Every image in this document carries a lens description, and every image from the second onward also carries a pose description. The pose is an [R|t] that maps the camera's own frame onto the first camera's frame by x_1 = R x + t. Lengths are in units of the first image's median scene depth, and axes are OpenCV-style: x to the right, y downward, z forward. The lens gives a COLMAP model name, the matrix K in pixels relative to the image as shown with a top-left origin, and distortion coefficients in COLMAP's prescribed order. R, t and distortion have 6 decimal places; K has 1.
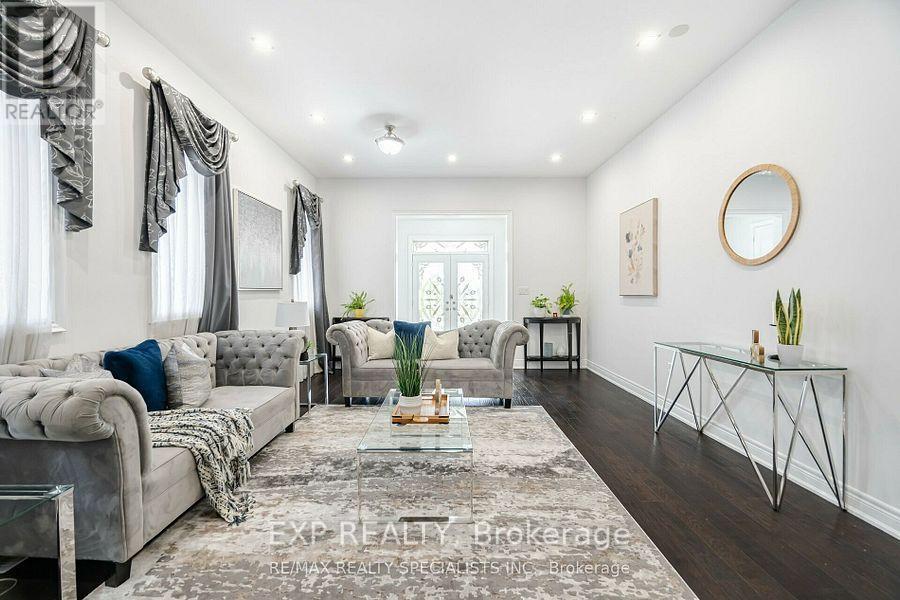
lens RADIAL K [[384.1, 0, 448.0], [0, 384.1, 296.8], [0, 0, 1]] dist [-0.003554, -0.001068]
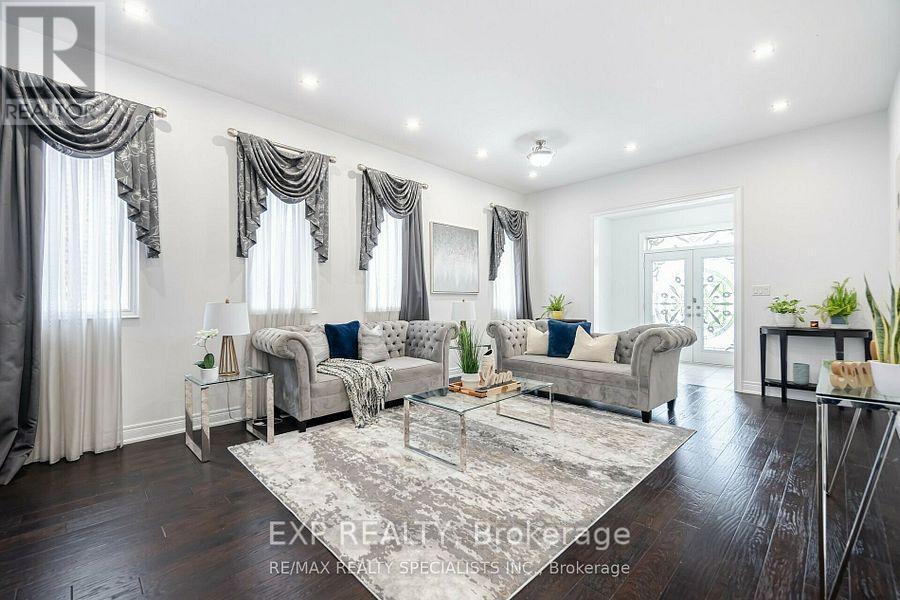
lens RADIAL K [[405.0, 0, 450.1], [0, 405.0, 300.4], [0, 0, 1]] dist [0.011835, -0.000510]
pose [[0.688132, -0.001807, -0.725583, 0.705584], [-0.005480, 0.999955, -0.007687, 0.025091], [0.725565, 0.009266, 0.688091, 0.033111]]
